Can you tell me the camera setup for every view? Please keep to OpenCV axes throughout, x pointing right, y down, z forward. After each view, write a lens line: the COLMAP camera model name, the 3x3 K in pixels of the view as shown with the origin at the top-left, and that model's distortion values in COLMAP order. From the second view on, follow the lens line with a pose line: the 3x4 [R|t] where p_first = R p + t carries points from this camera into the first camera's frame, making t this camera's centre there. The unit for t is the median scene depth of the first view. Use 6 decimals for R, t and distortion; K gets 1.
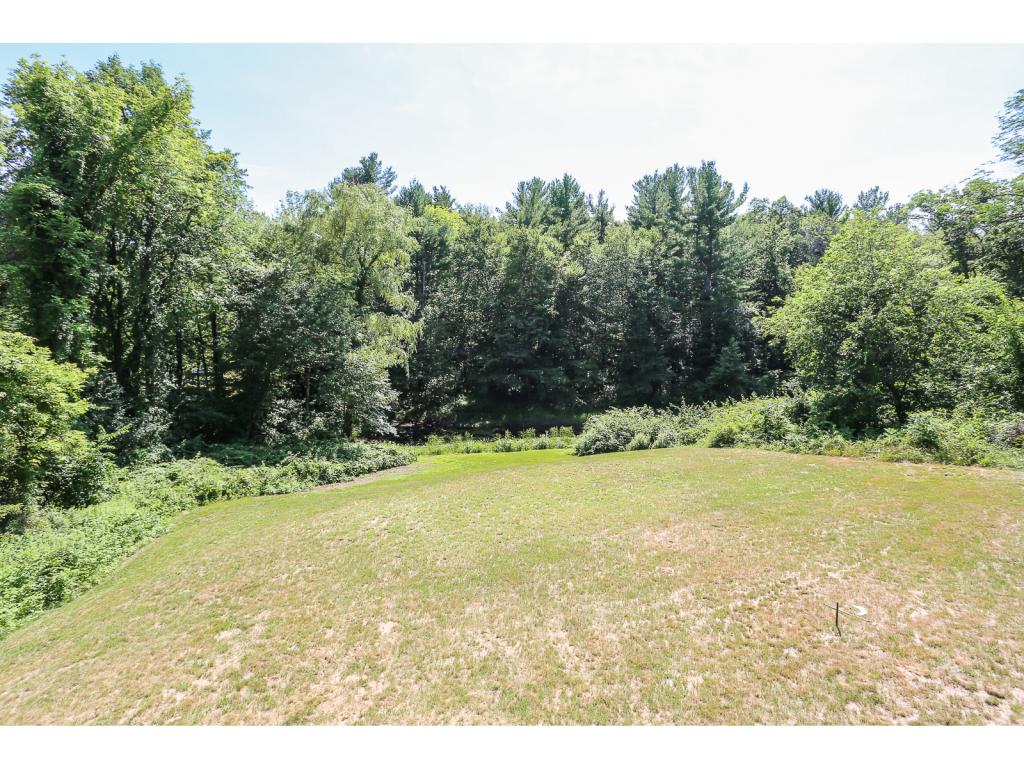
lens RADIAL K [[502.7, 0, 511.4], [0, 502.7, 386.5], [0, 0, 1]] dist [-0.065065, 0.024118]
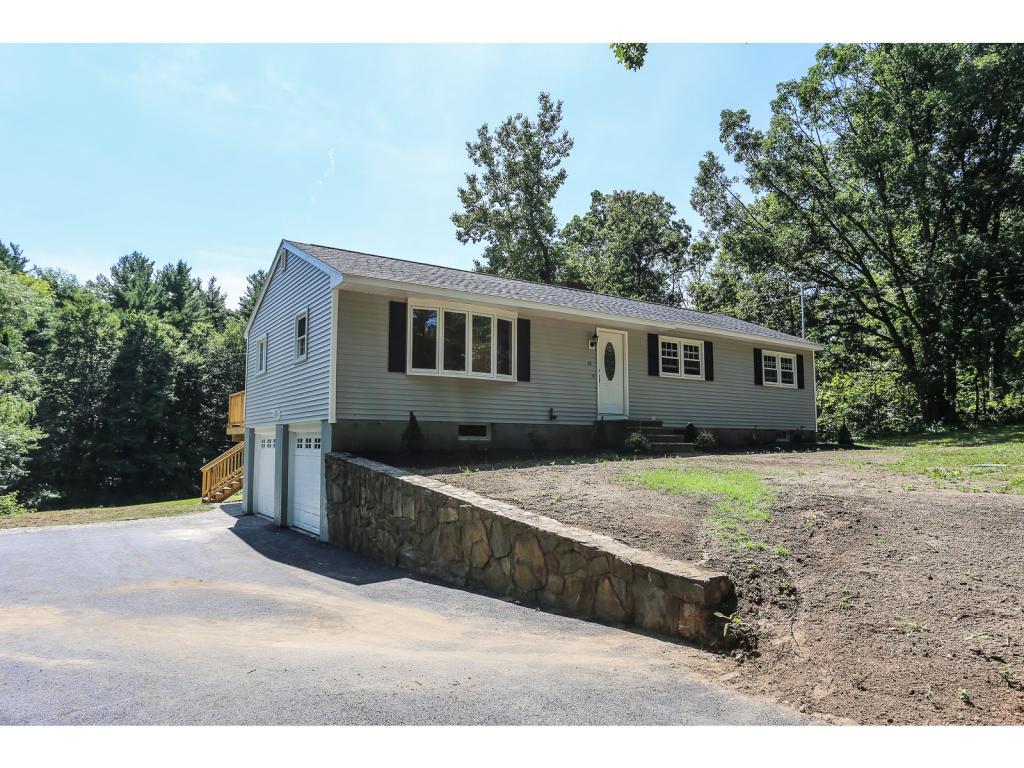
lens RADIAL K [[697.2, 0, 512.0], [0, 697.2, 384.0], [0, 0, 1]] dist [-0.005200, -0.001323]
pose [[0.797209, 0.054316, 0.601255, -0.216827], [0.058441, 0.984324, -0.166409, 0.097096], [-0.600869, 0.167800, 0.781537, -0.516486]]
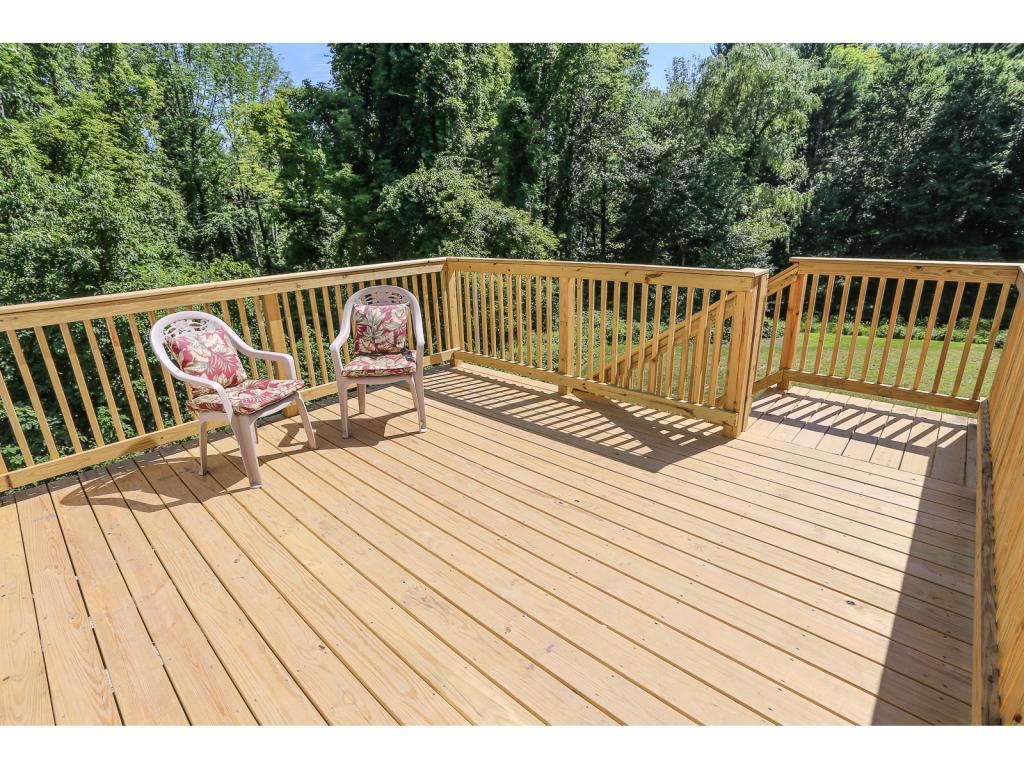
lens RADIAL K [[502.7, 0, 511.4], [0, 502.7, 386.5], [0, 0, 1]] dist [-0.065065, 0.024118]
pose [[0.781709, 0.177829, -0.597752, -0.005581], [-0.029427, 0.967934, 0.249474, 0.009654], [0.622949, -0.177426, 0.761876, -0.088601]]
